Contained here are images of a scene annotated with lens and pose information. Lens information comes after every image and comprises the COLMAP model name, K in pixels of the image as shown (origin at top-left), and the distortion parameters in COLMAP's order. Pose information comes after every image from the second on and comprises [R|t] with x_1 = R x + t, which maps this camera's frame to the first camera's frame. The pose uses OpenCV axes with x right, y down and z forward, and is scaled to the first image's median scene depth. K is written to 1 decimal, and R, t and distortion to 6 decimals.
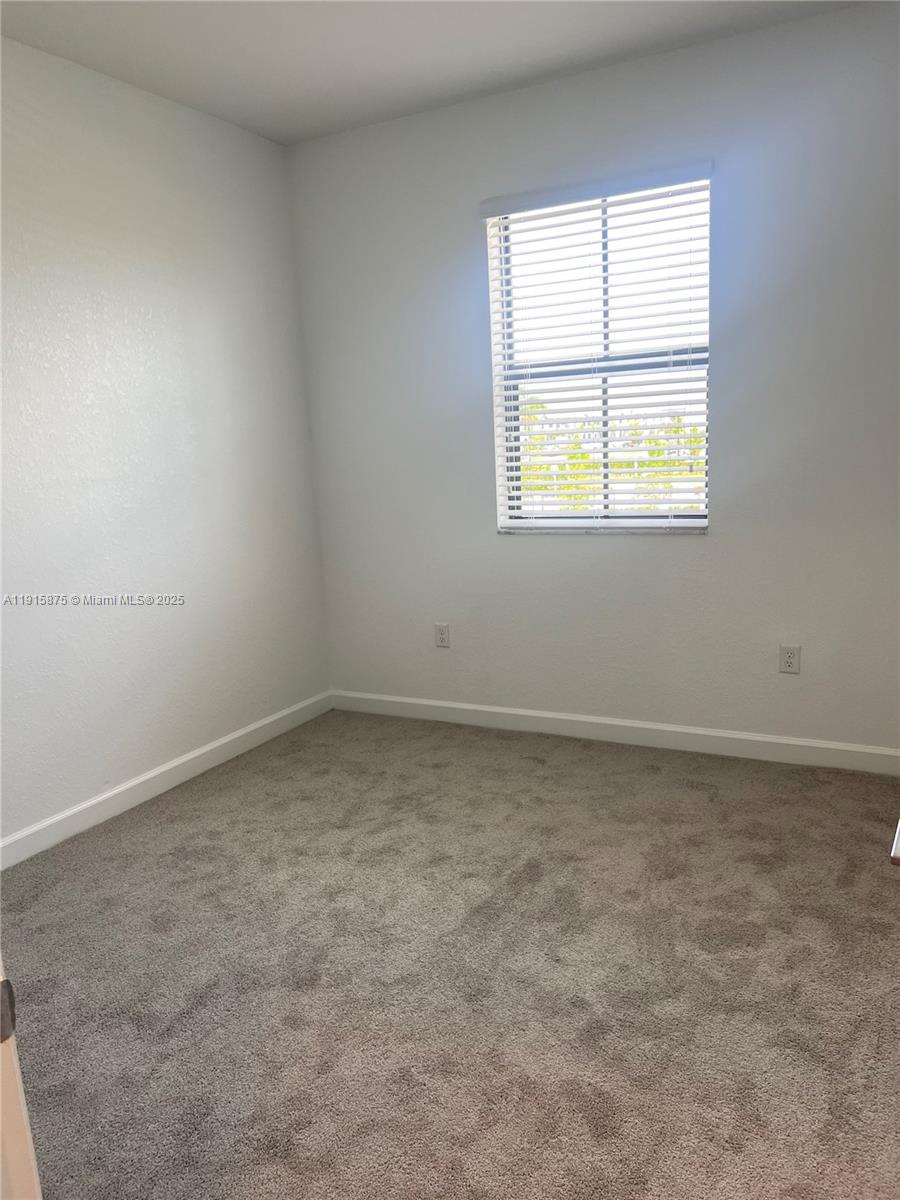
lens RADIAL K [[907.6, 0, 450.1], [0, 907.6, 601.0], [0, 0, 1]] dist [0.002298, -0.002696]
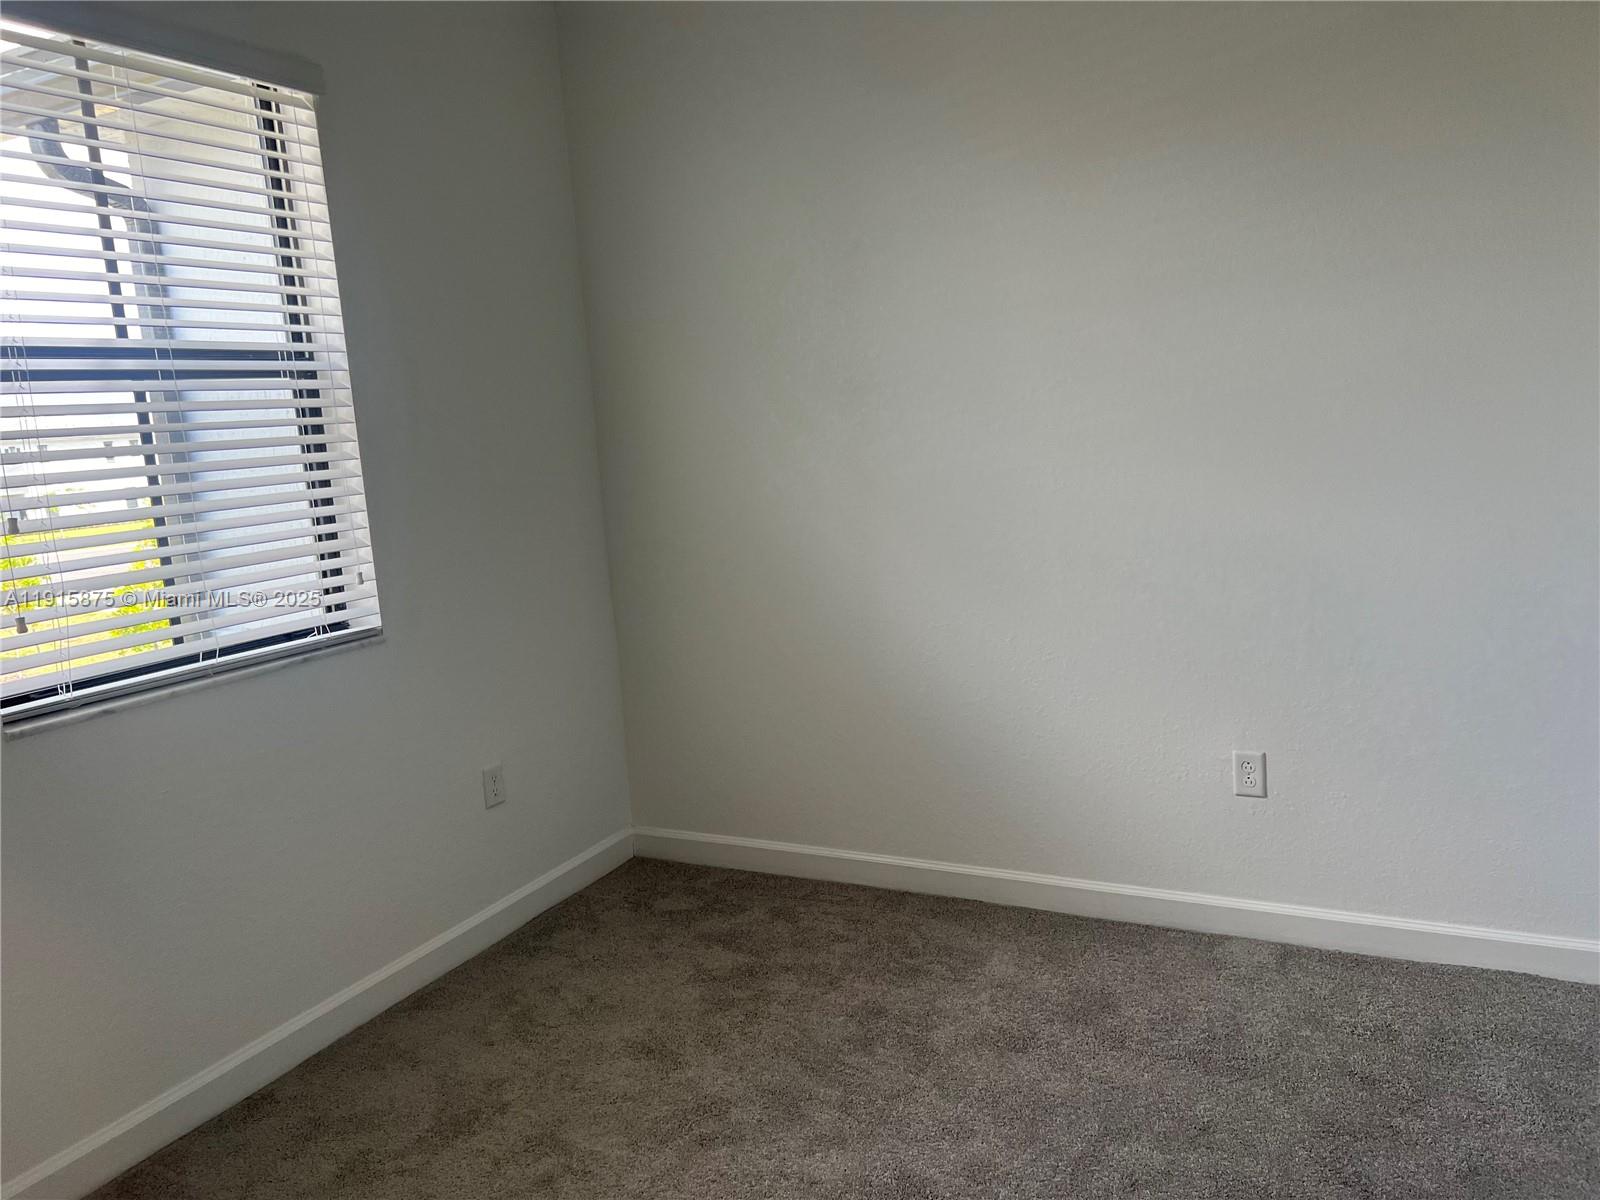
lens RADIAL K [[1210.2, 0, 800.0], [0, 1210.2, 597.9], [0, 0, 1]] dist [0.002298, -0.002696]
pose [[-0.121968, -0.082021, 0.989139, -0.637249], [0.273415, 0.955245, 0.112924, -0.129779], [-0.954132, 0.284218, -0.094083, 0.866960]]
